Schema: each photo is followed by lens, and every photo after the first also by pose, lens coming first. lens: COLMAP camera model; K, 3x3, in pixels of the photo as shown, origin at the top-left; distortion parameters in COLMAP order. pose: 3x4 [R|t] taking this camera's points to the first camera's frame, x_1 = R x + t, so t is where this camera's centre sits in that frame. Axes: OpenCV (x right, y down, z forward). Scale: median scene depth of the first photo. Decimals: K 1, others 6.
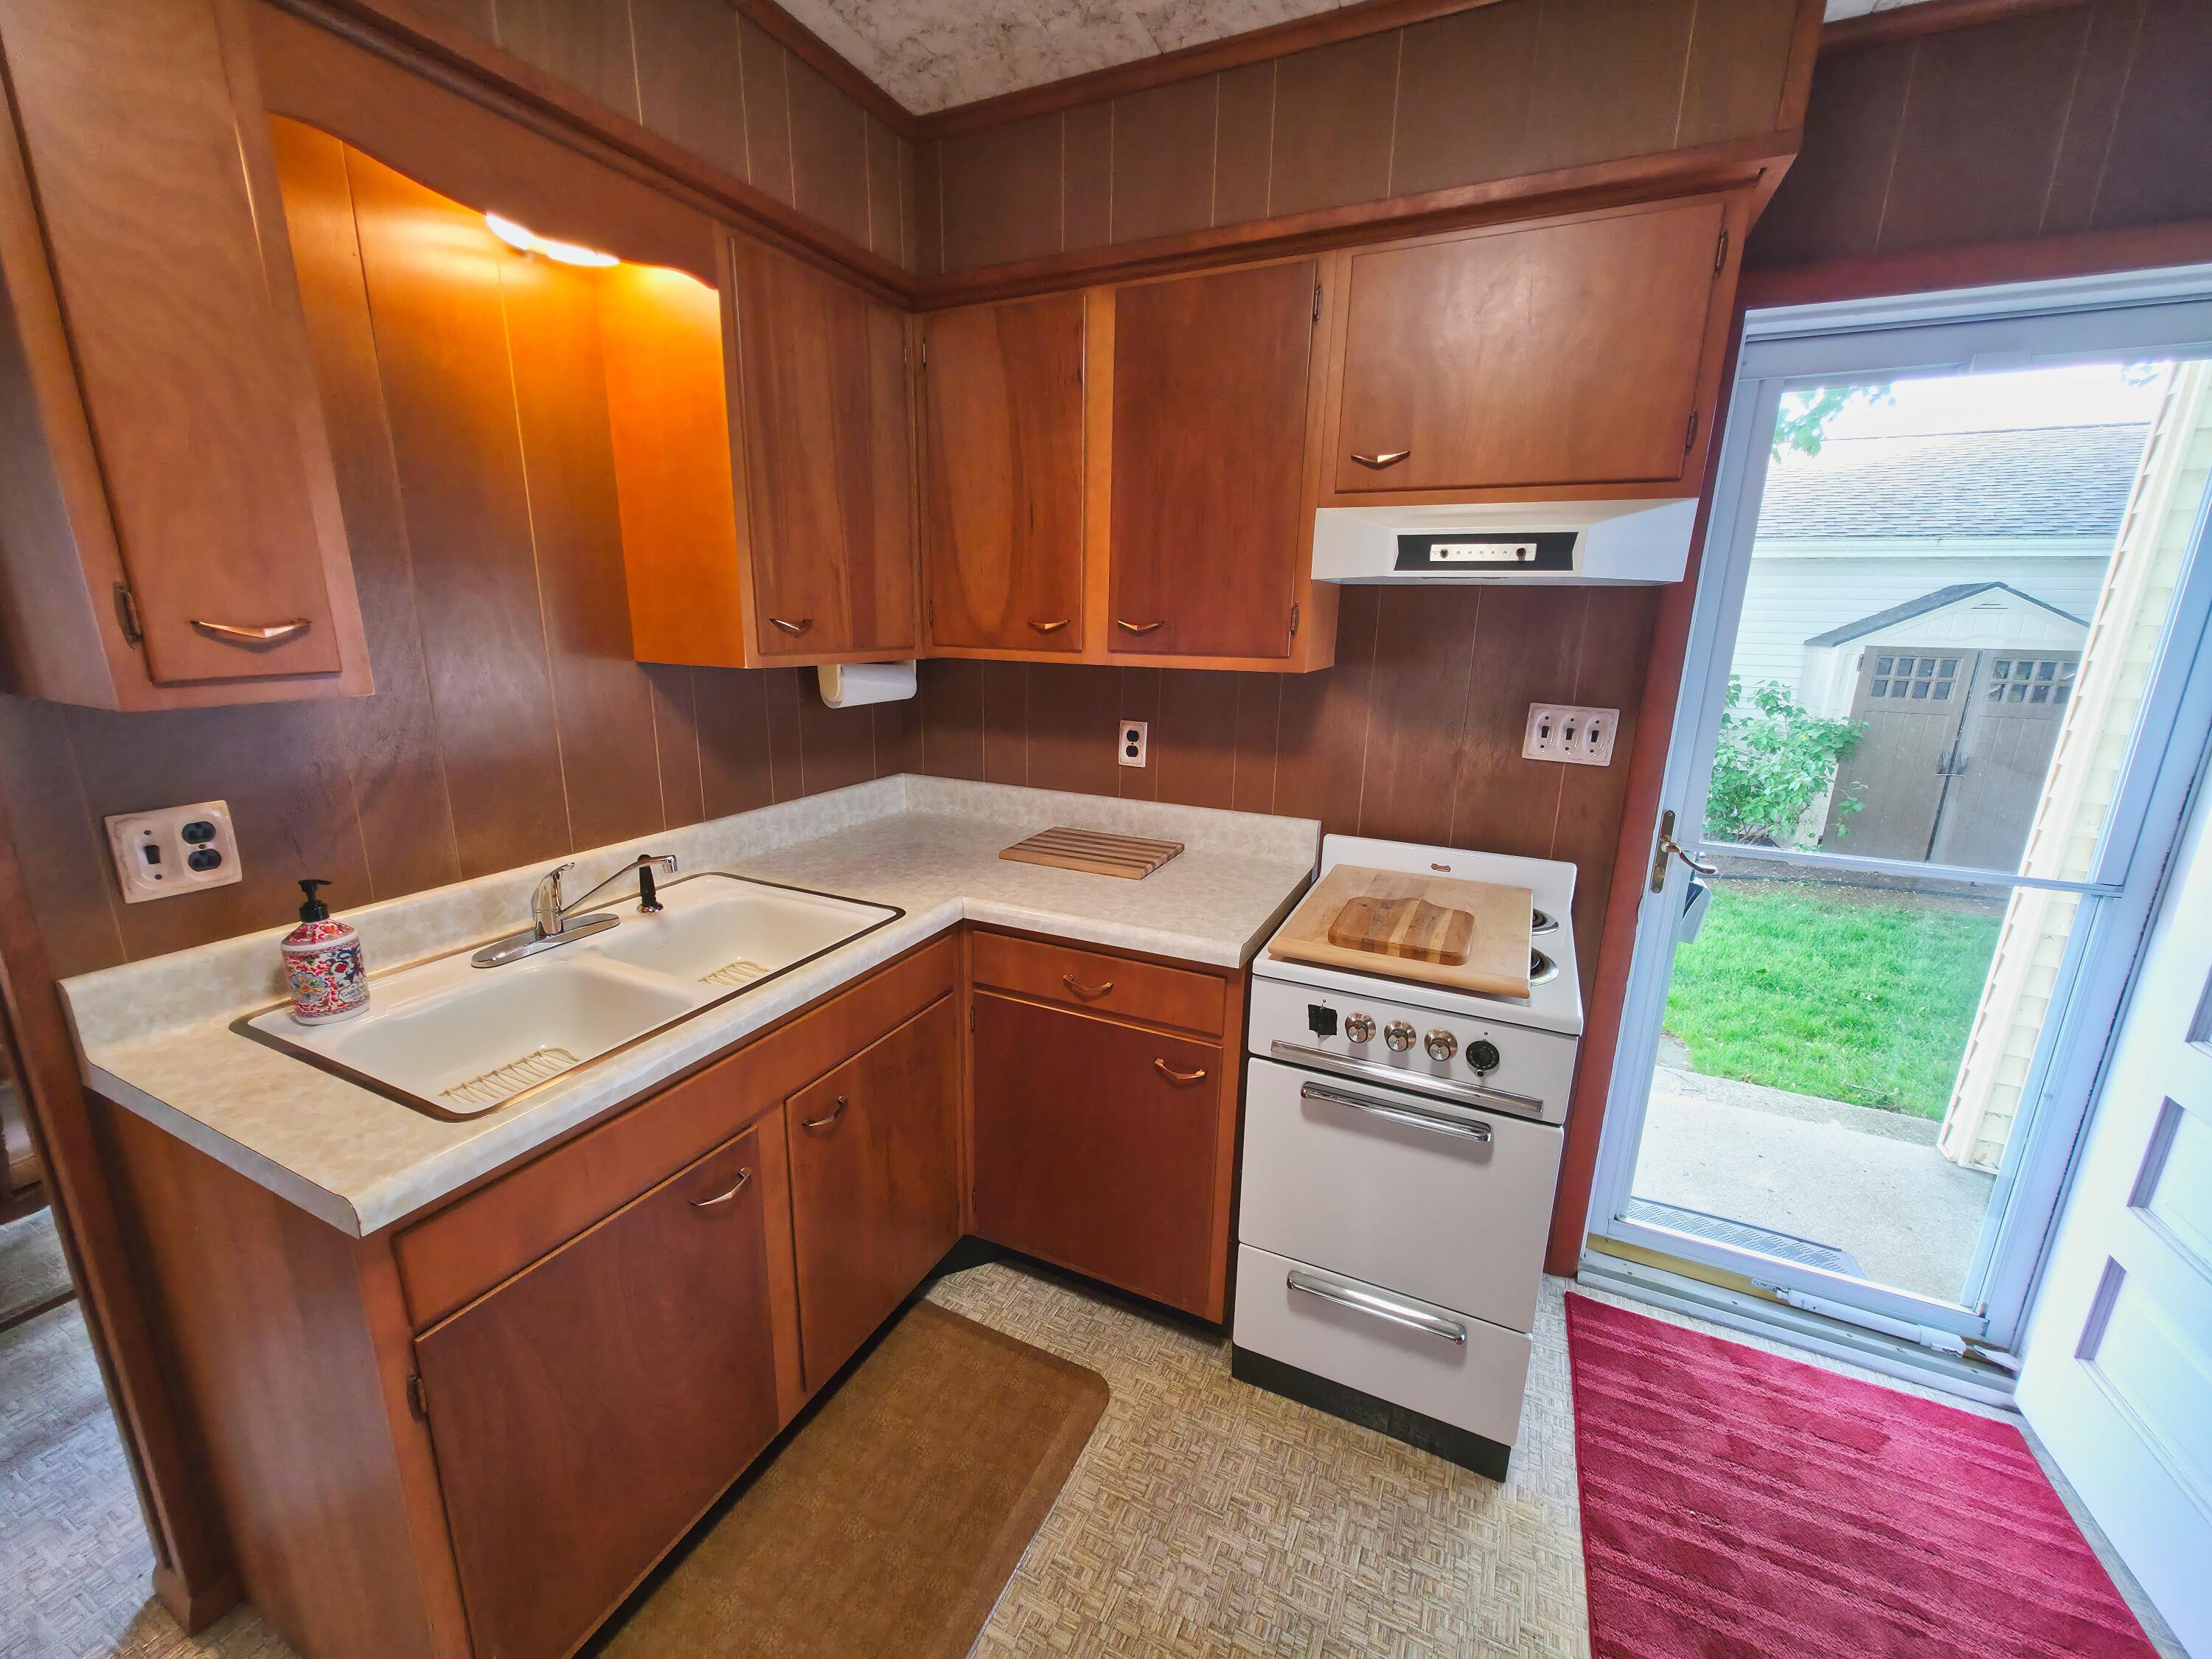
lens RADIAL K [[882.4, 0, 1099.2], [0, 882.4, 825.4], [0, 0, 1]] dist [-0.002217, -0.000143]
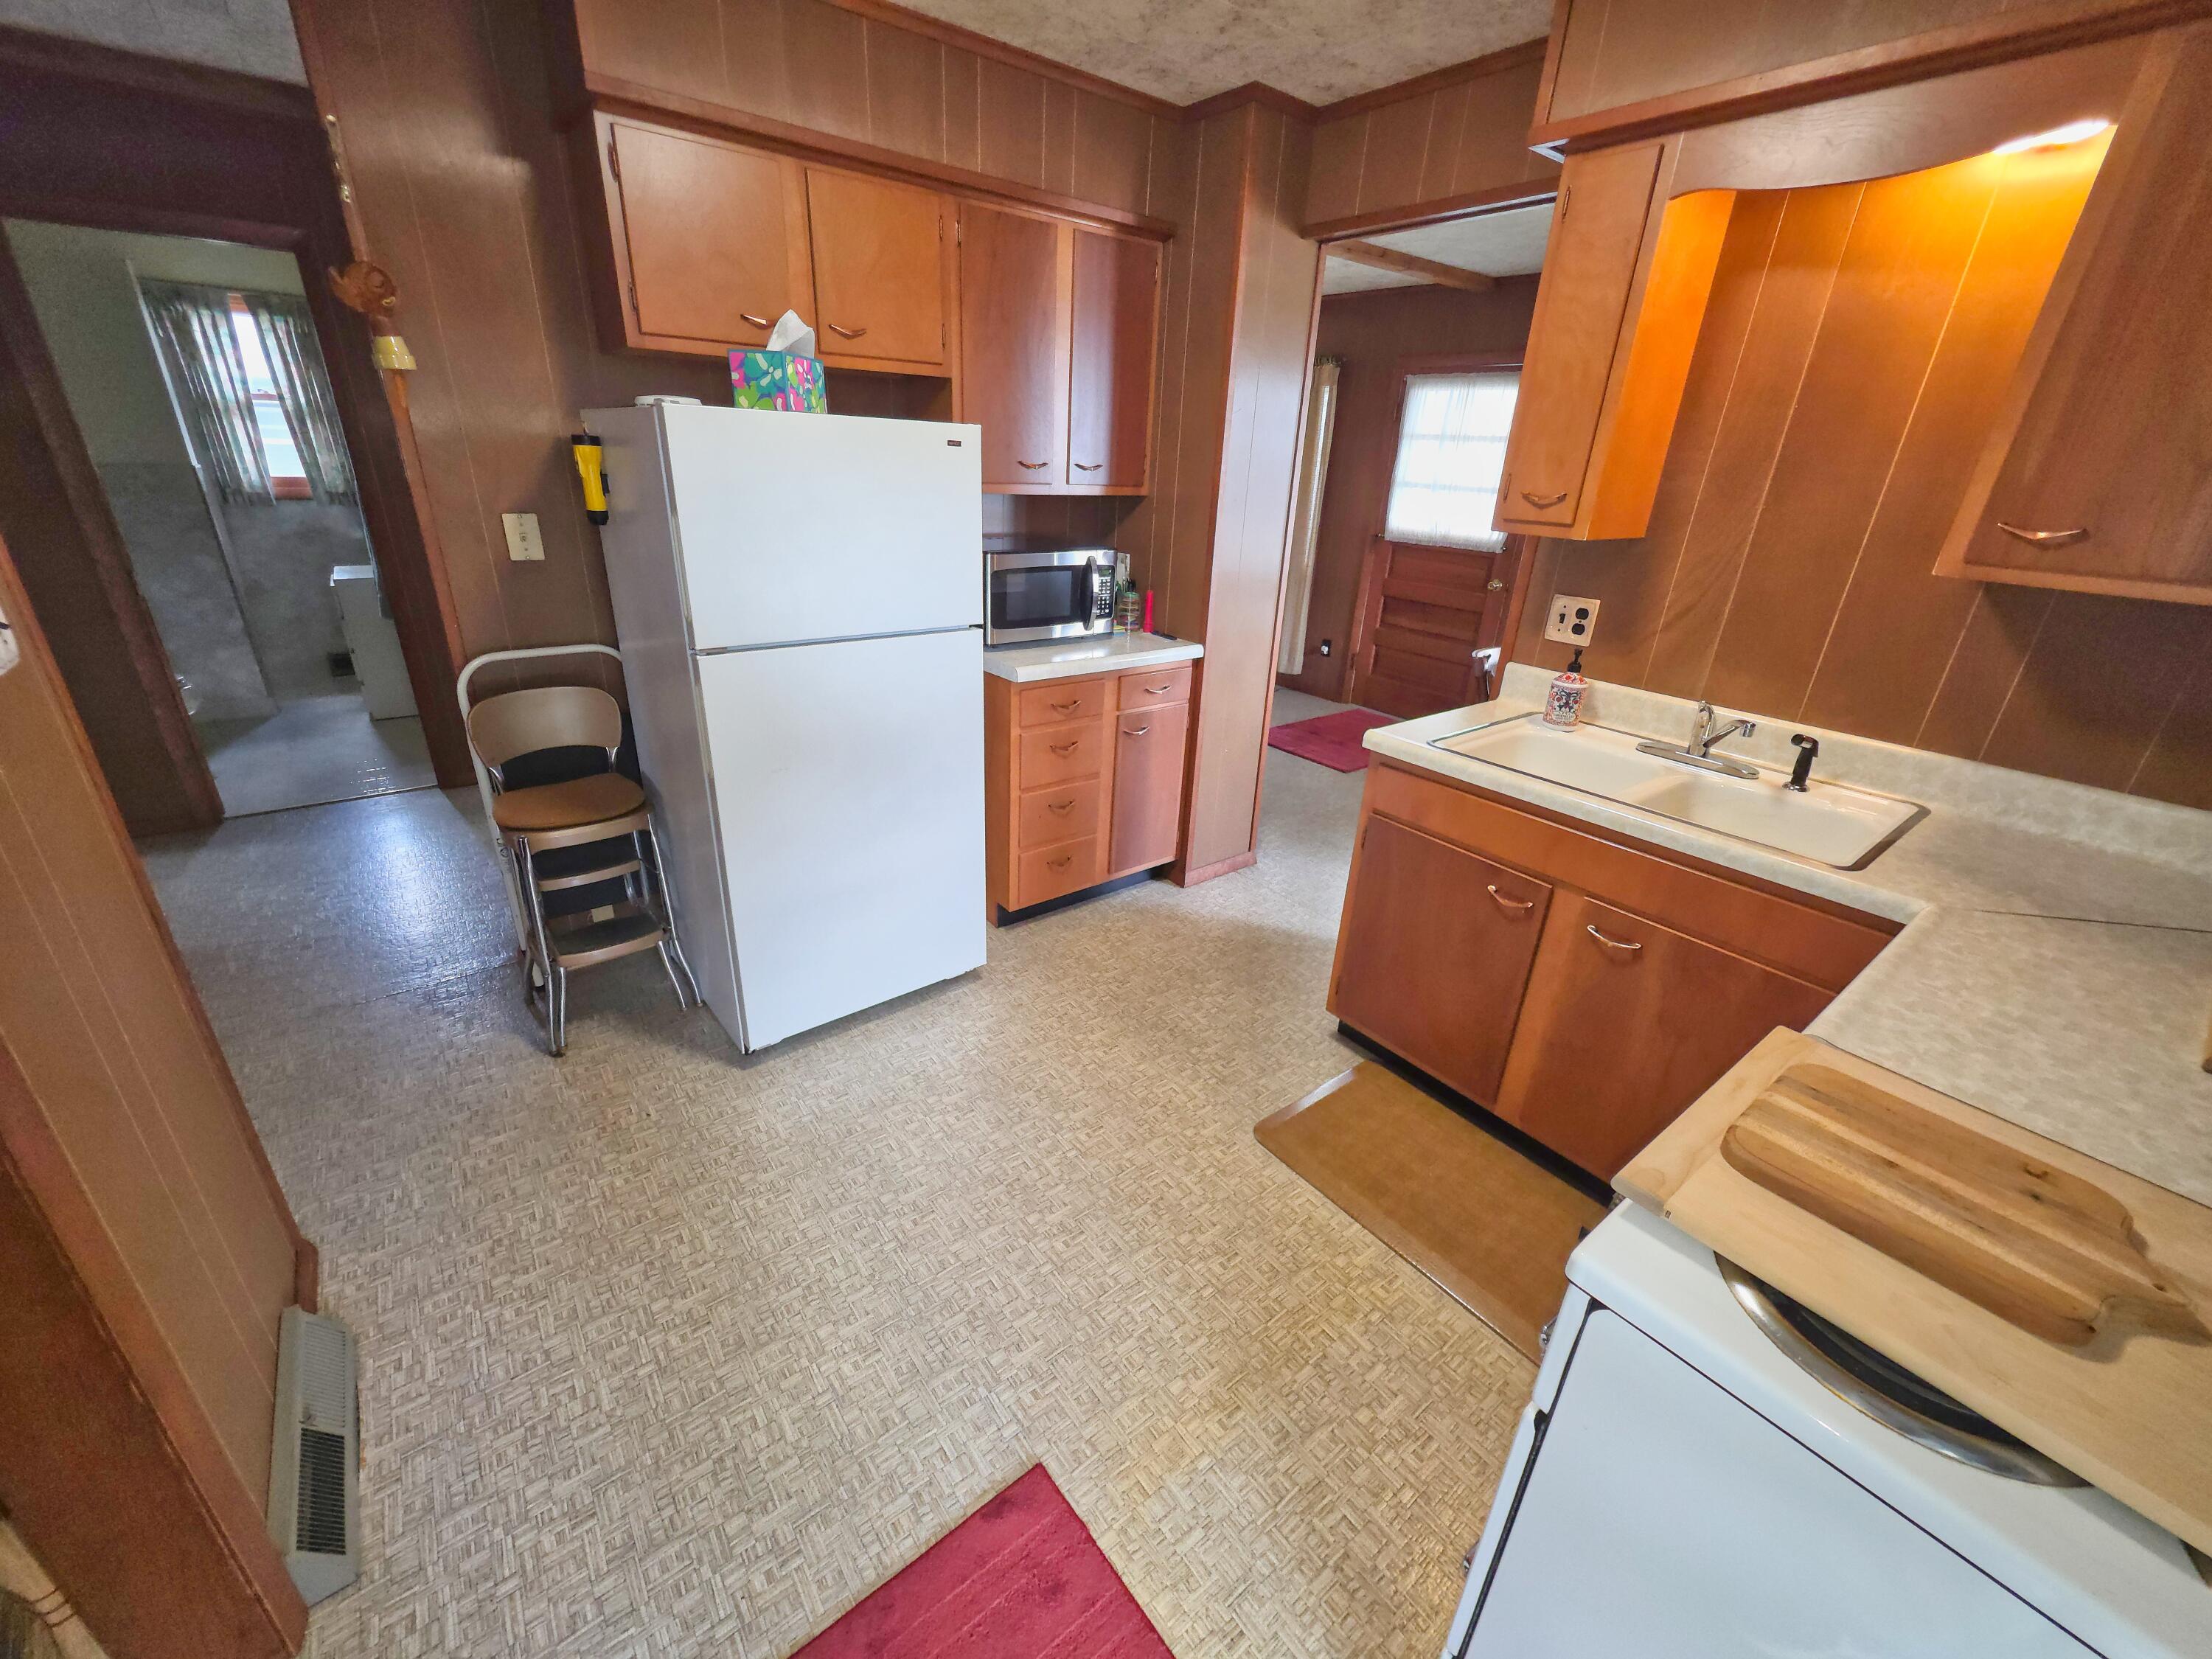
lens RADIAL K [[882.4, 0, 1099.2], [0, 882.4, 825.4], [0, 0, 1]] dist [-0.002217, -0.000143]
pose [[-0.444717, 0.315129, -0.838404, 0.970475], [-0.264235, 0.848241, 0.458986, -0.167971], [0.855808, 0.425654, -0.293959, 0.723726]]
